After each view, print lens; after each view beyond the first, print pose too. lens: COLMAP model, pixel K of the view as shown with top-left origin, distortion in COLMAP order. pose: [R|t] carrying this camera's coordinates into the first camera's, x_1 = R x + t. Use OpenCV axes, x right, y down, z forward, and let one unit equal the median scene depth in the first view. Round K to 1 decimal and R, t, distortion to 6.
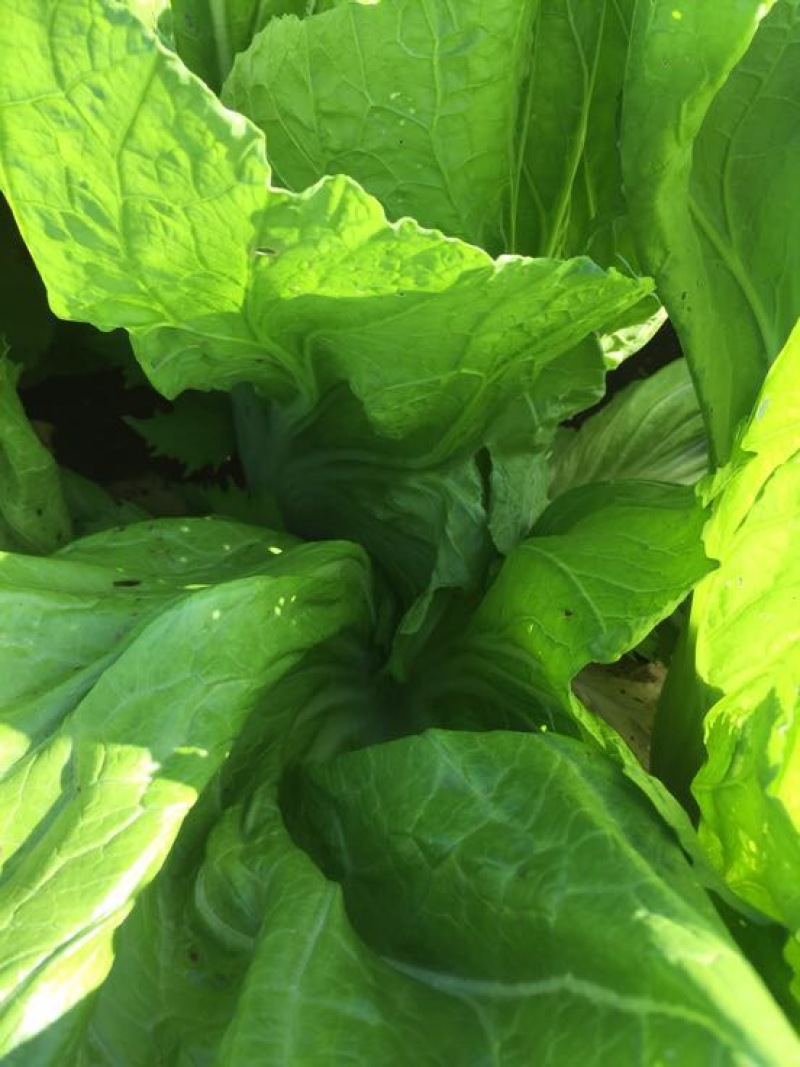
lens RADIAL K [[861.3, 0, 403.0], [0, 861.3, 512.3], [0, 0, 1]] dist [0.036510, -0.110615]
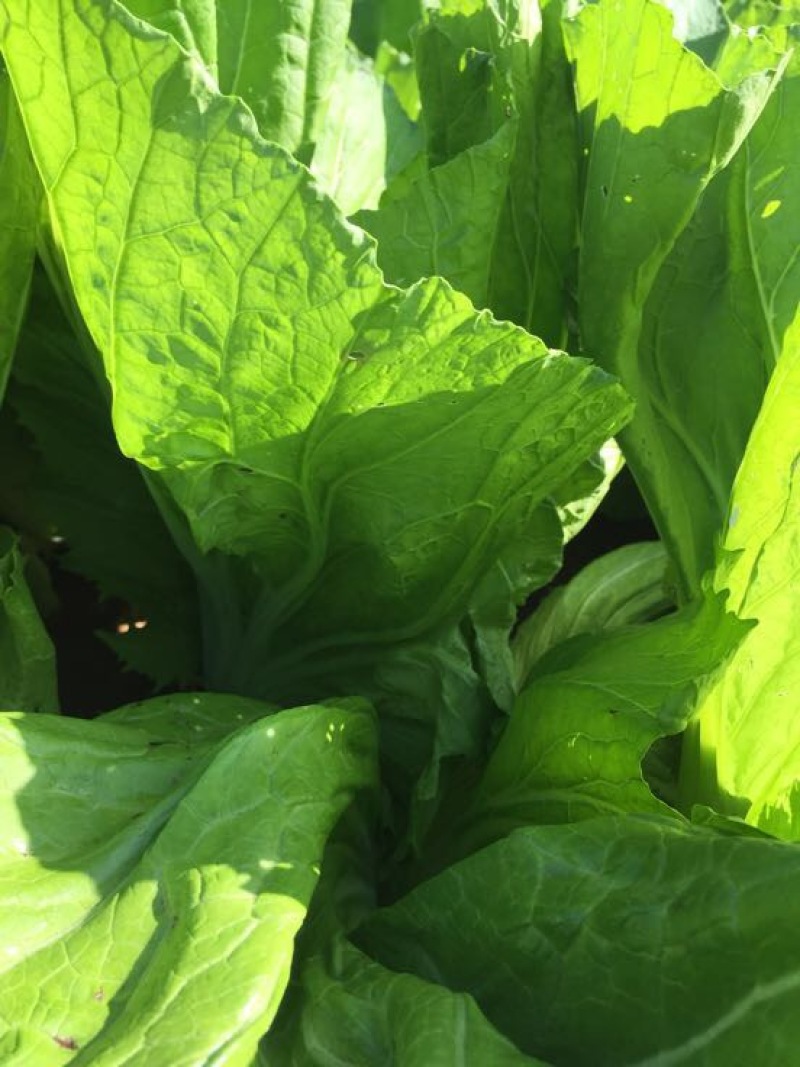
lens RADIAL K [[861.3, 0, 403.0], [0, 861.3, 512.3], [0, 0, 1]] dist [0.036510, -0.110615]
pose [[0.985739, -0.072154, 0.152027, -0.257918], [0.116770, 0.943803, -0.309193, 0.236183], [-0.121174, 0.322535, 0.938769, -0.026956]]
